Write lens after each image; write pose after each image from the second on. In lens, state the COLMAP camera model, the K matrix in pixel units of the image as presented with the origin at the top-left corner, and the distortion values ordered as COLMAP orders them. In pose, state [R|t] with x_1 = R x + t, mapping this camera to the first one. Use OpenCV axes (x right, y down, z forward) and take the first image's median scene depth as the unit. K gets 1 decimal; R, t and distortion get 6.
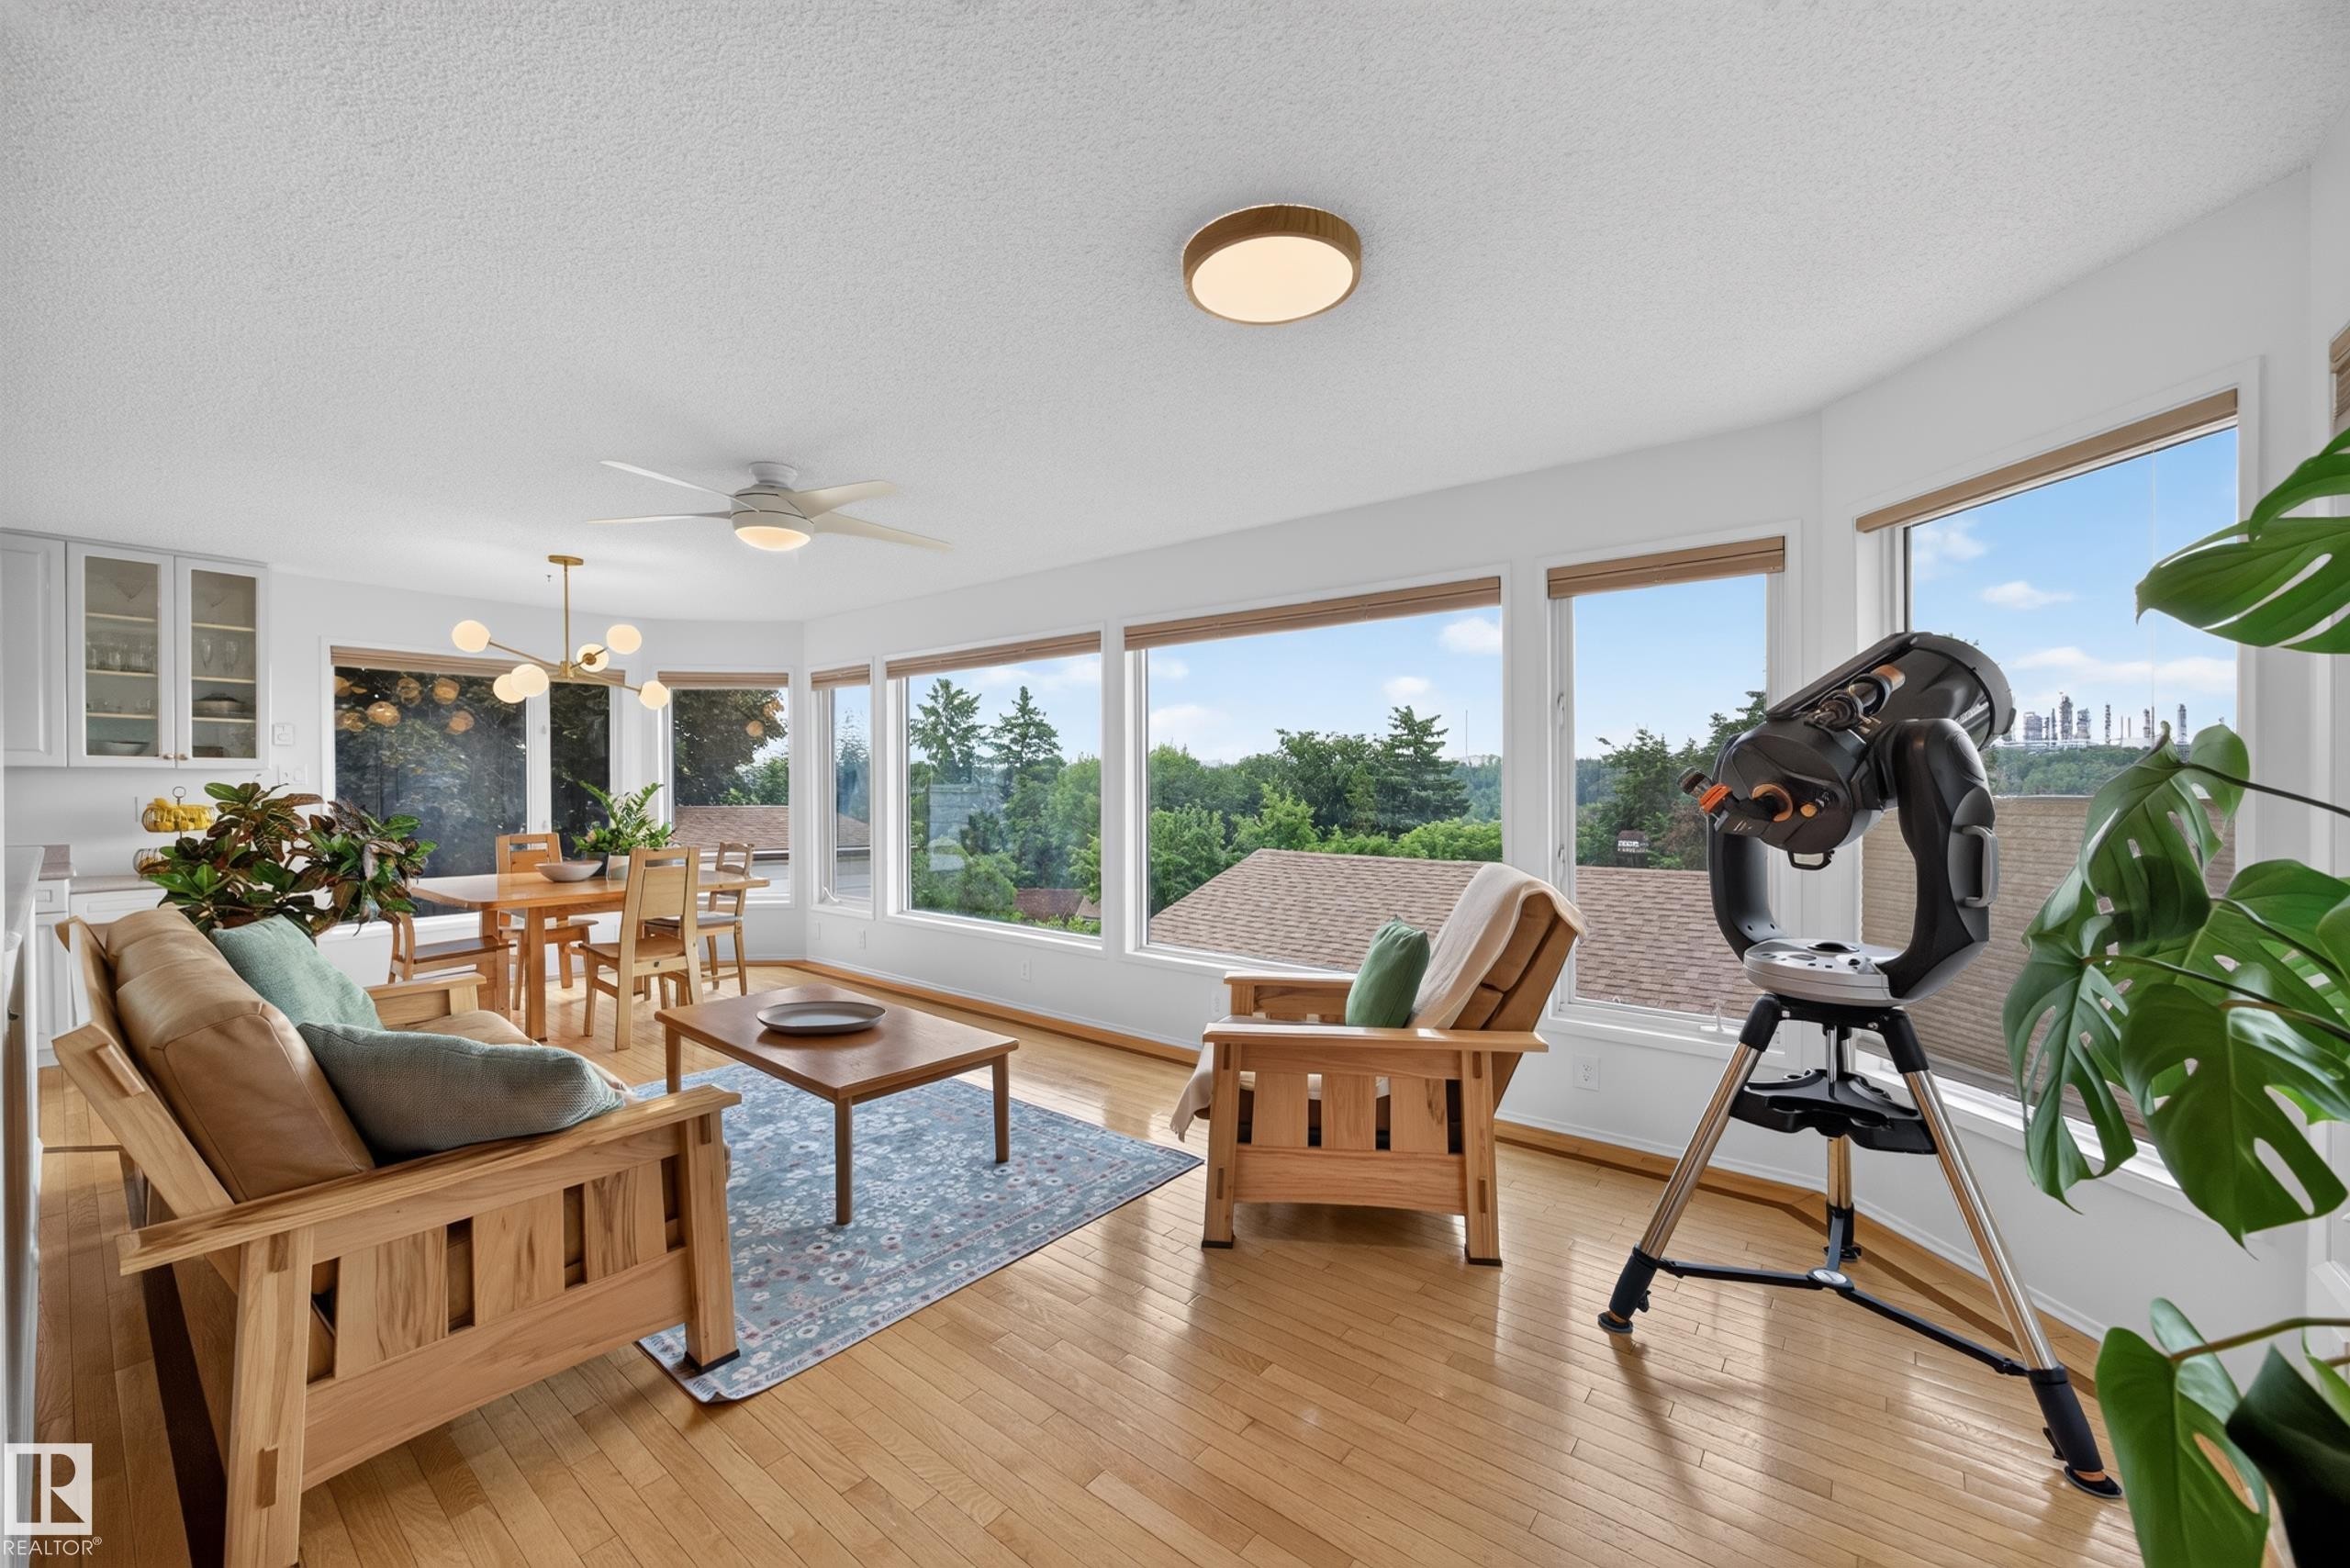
lens RADIAL K [[910.9, 0, 1183.2], [0, 910.9, 790.3], [0, 0, 1]] dist [-0.002900, 0.002799]
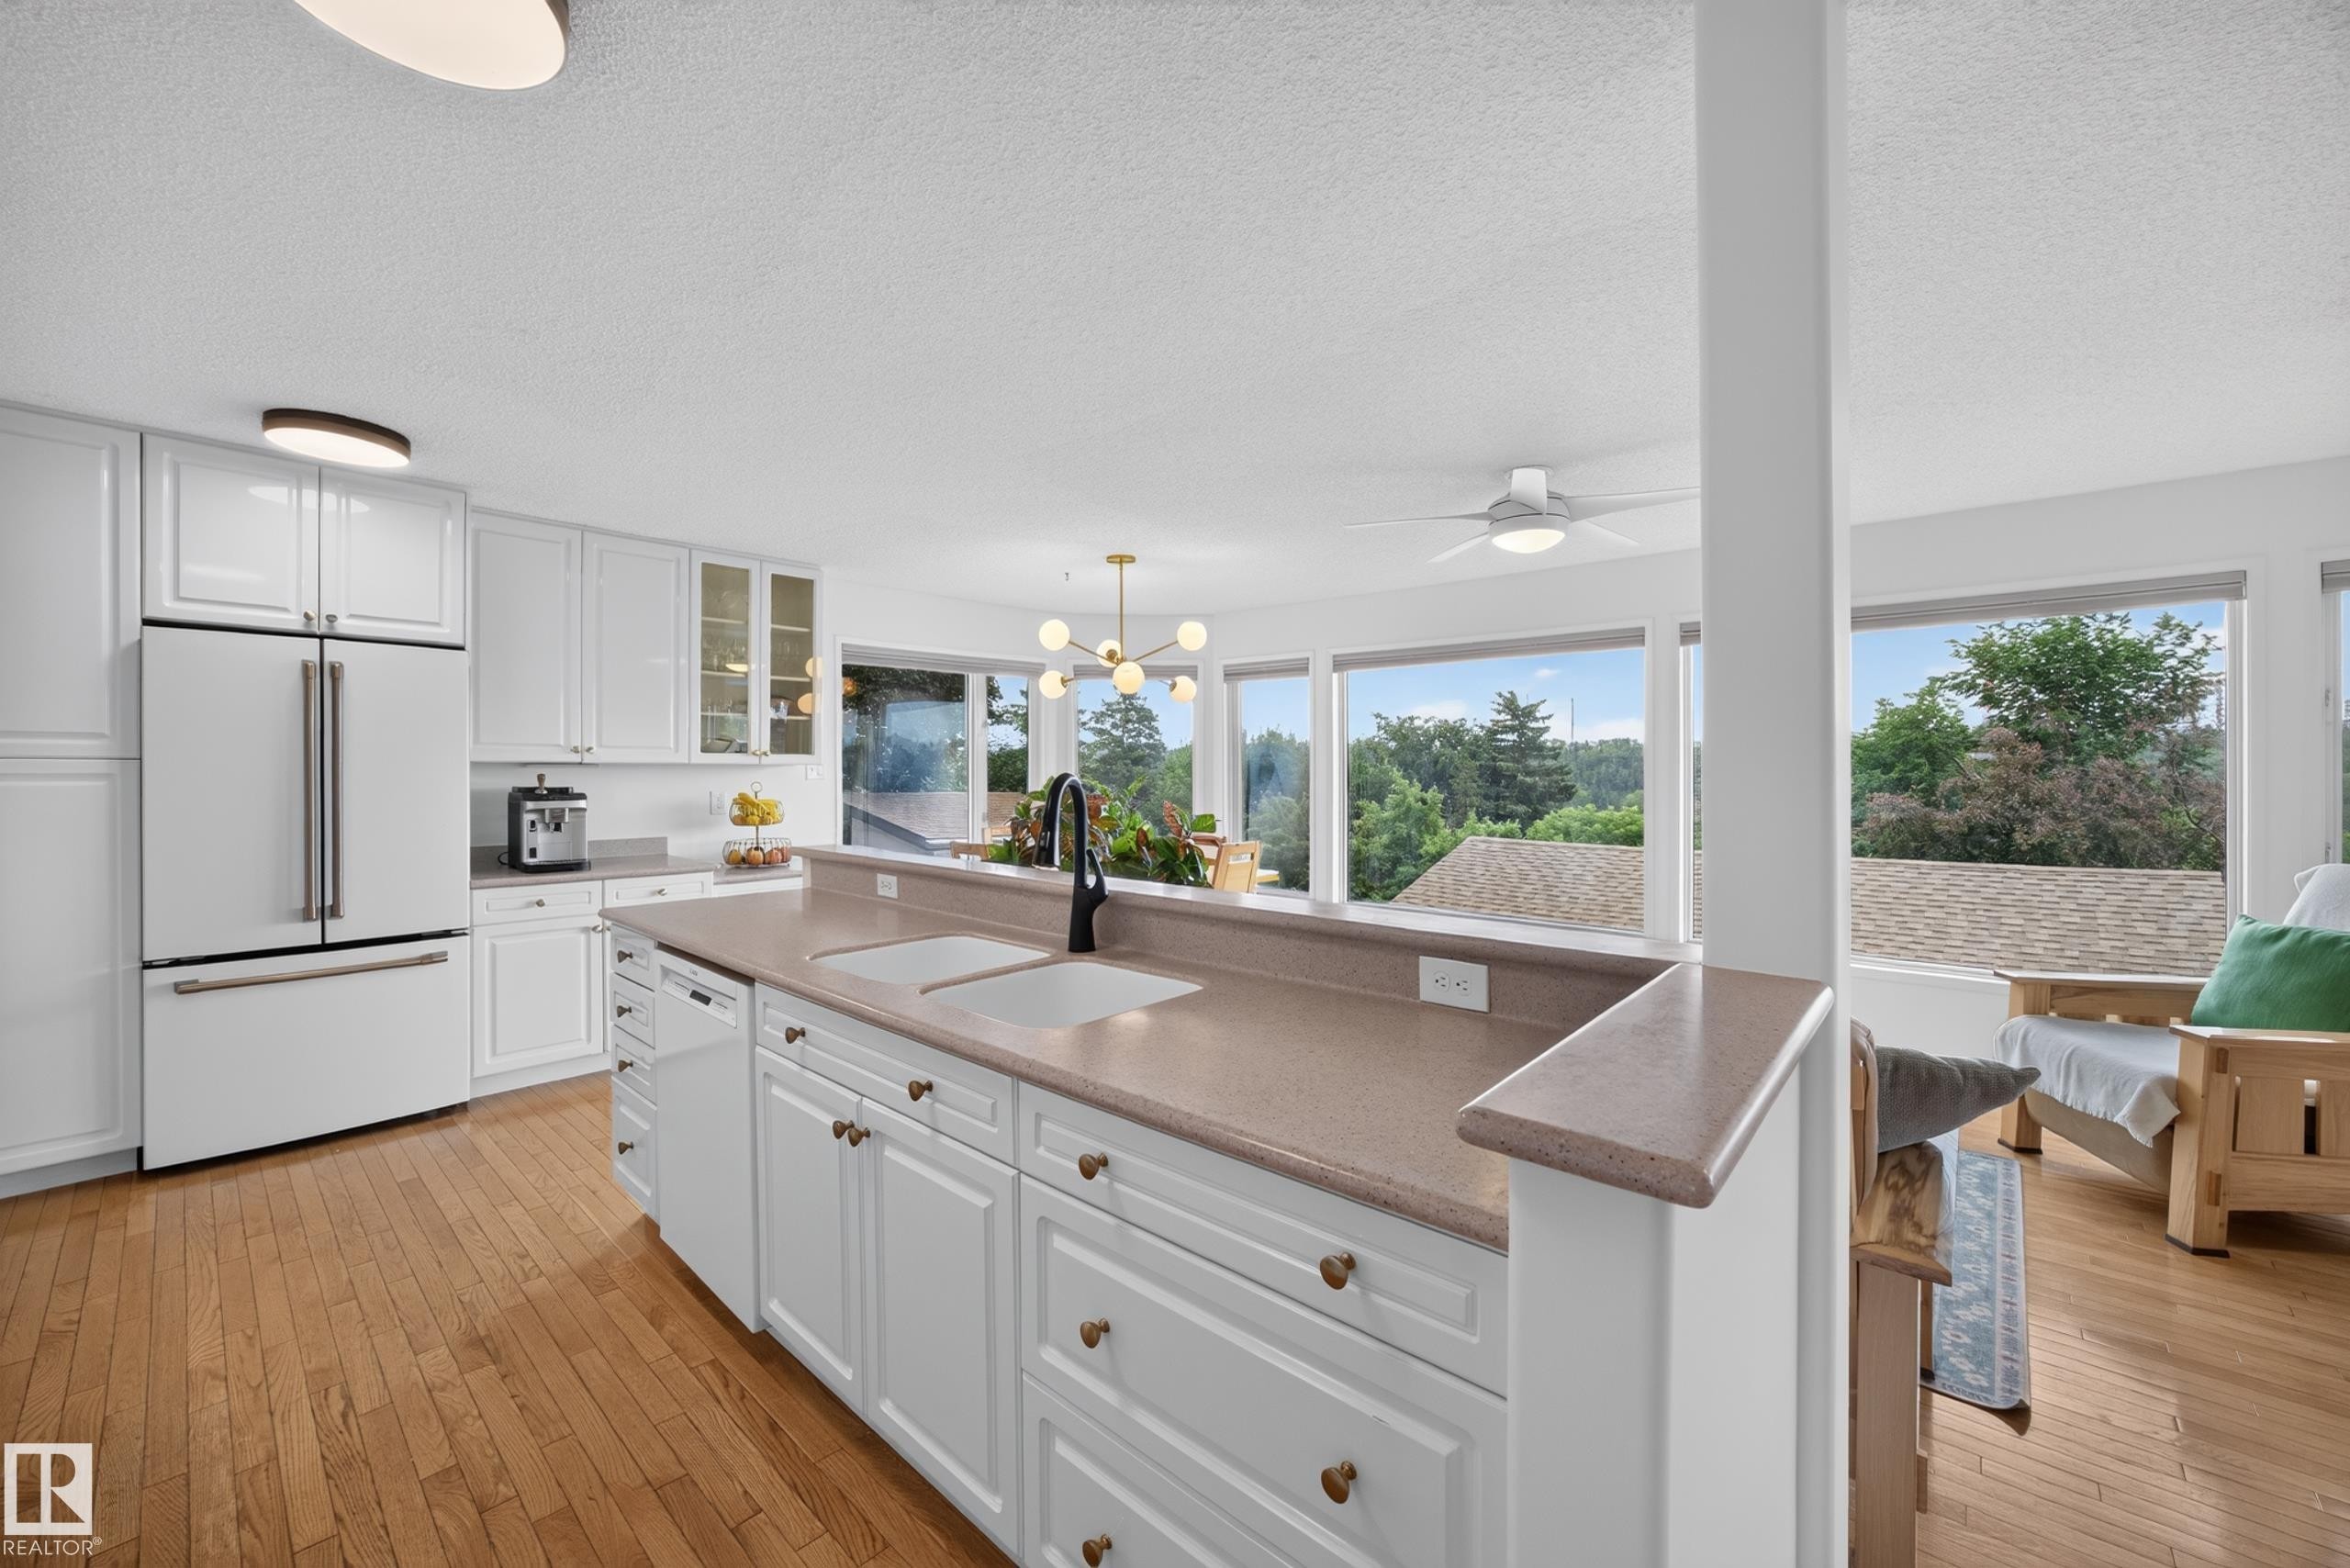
lens RADIAL K [[910.9, 0, 1194.1], [0, 910.9, 775.6], [0, 0, 1]] dist [-0.002900, 0.002799]
pose [[0.999293, 0.000556, -0.037602, -0.092948], [-0.000498, 0.999999, 0.001540, -0.002016], [0.037603, -0.001520, 0.999292, -0.003838]]
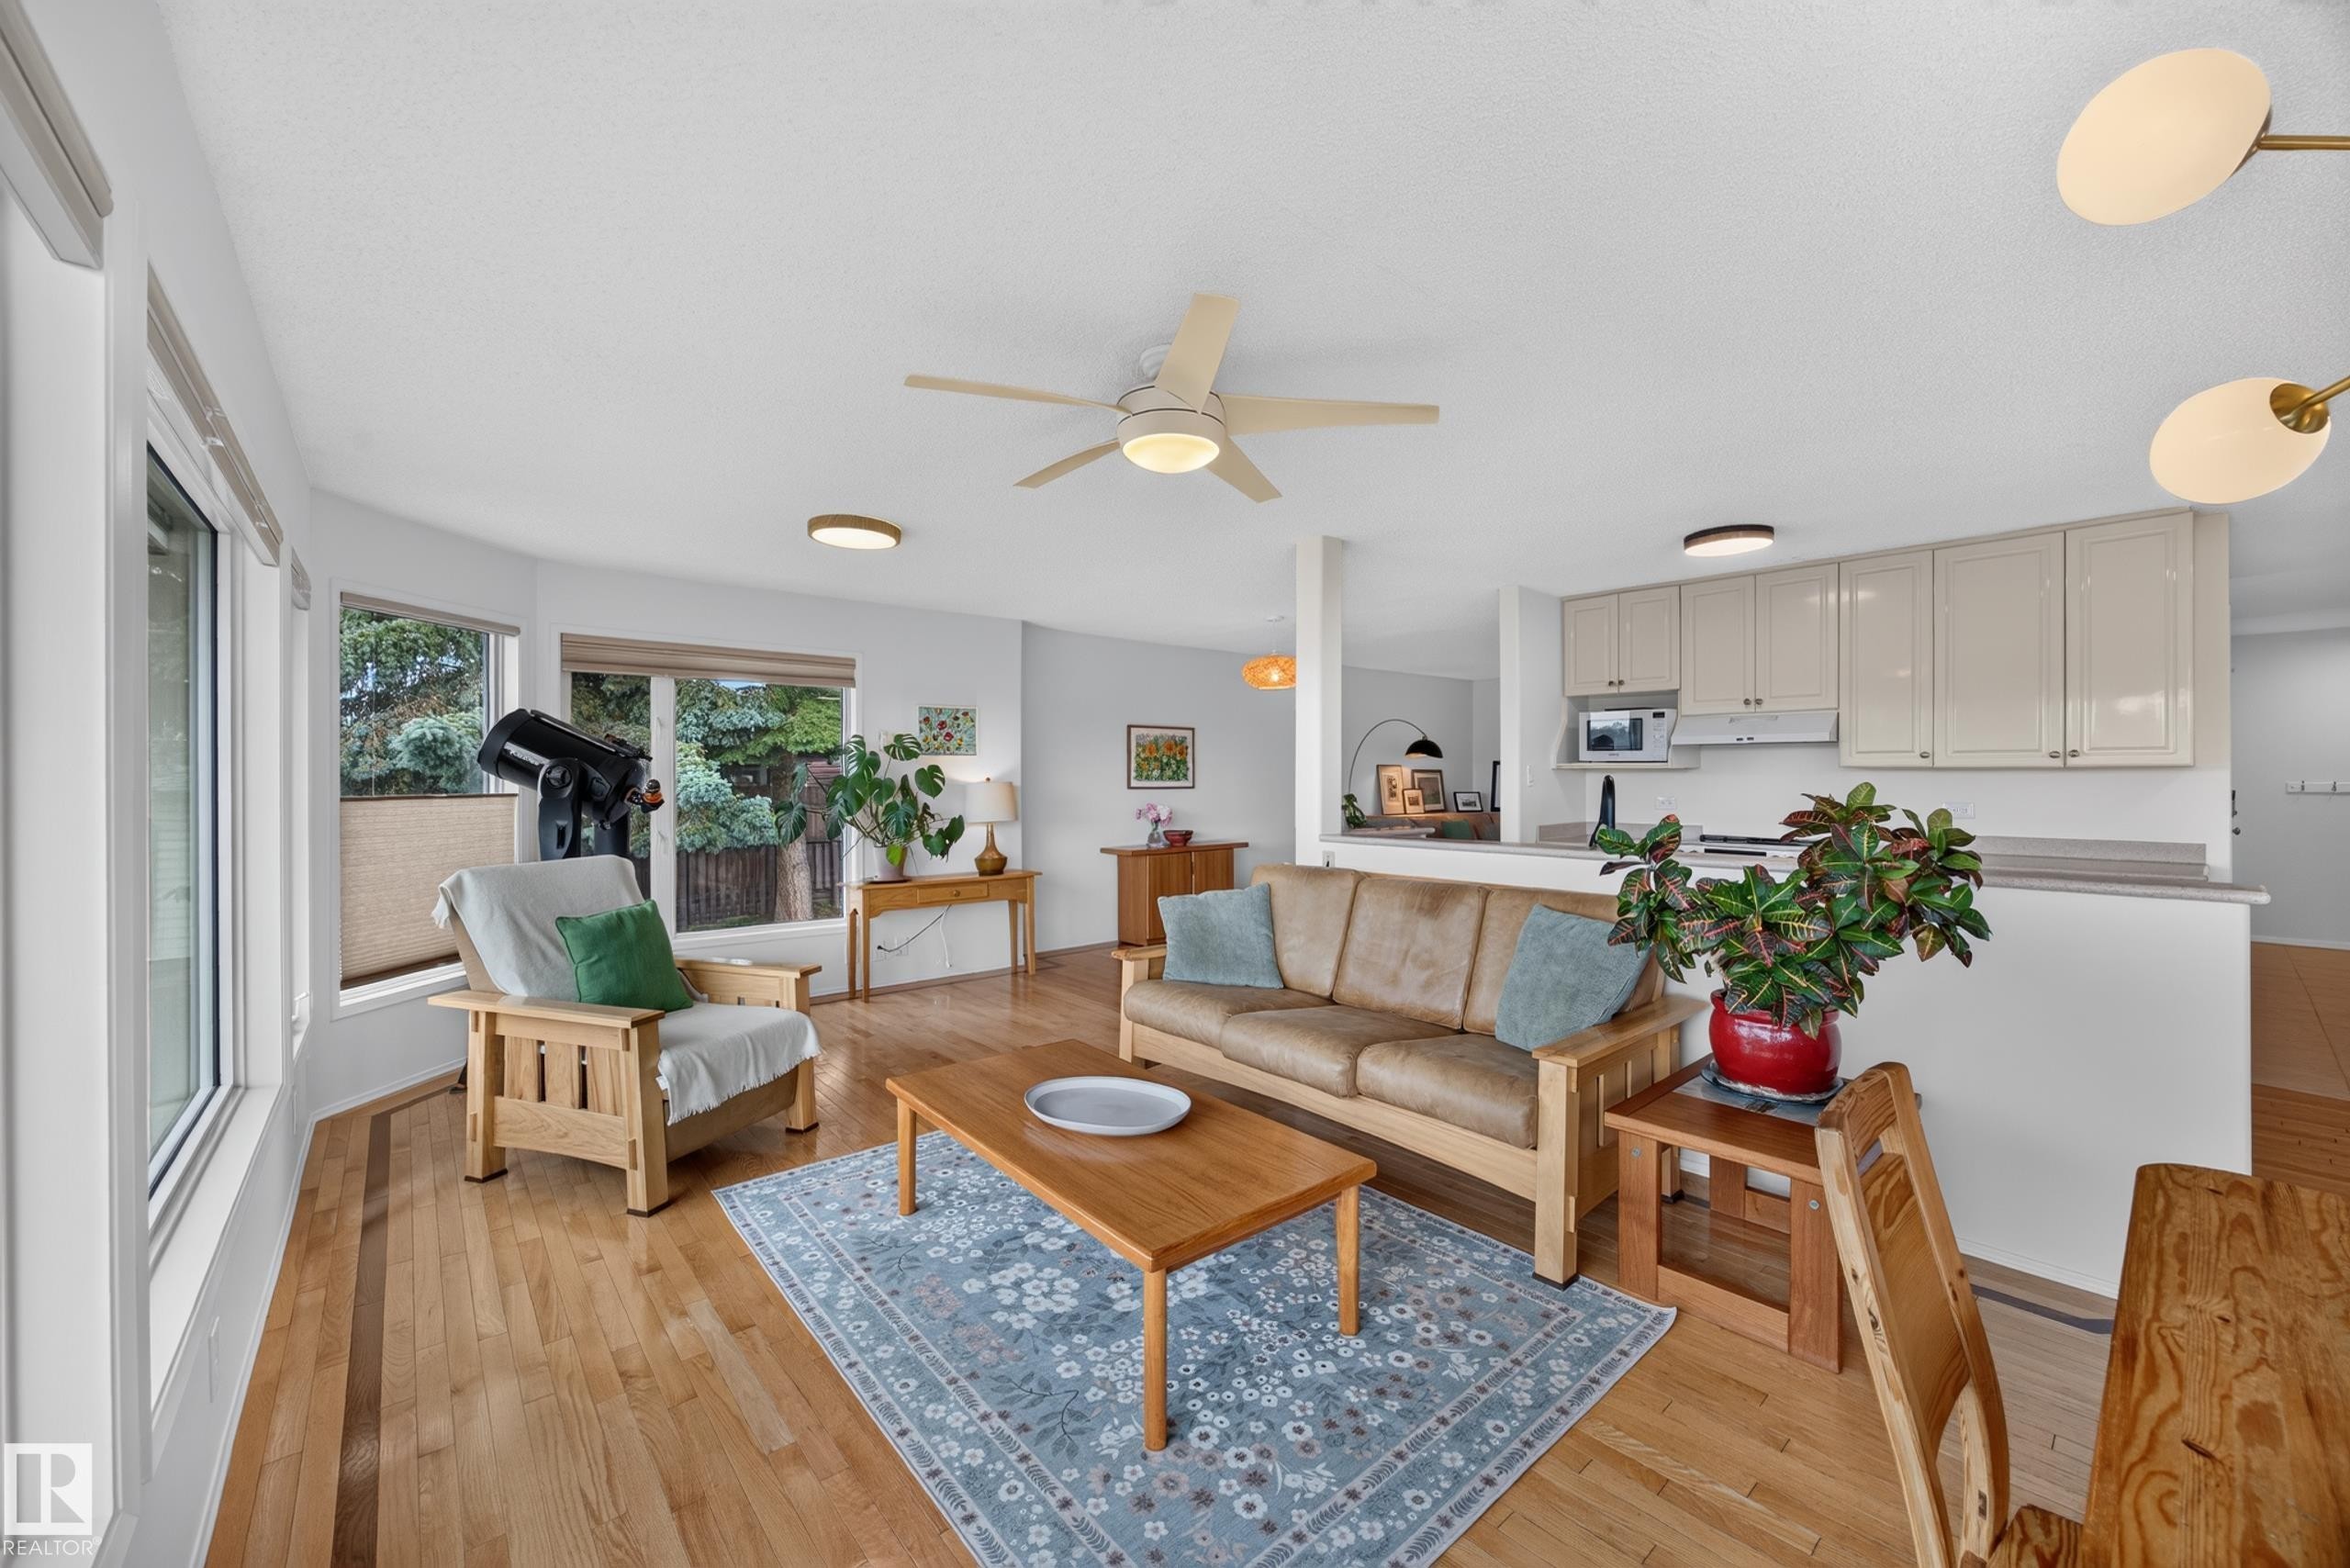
lens RADIAL K [[910.9, 0, 1206.0], [0, 910.9, 767.9], [0, 0, 1]] dist [-0.002900, 0.002799]
pose [[-0.986554, 0.005689, 0.163337, -0.071311], [0.005913, 0.999982, 0.000881, -0.003845], [-0.163329, 0.001835, -0.986570, 0.205005]]
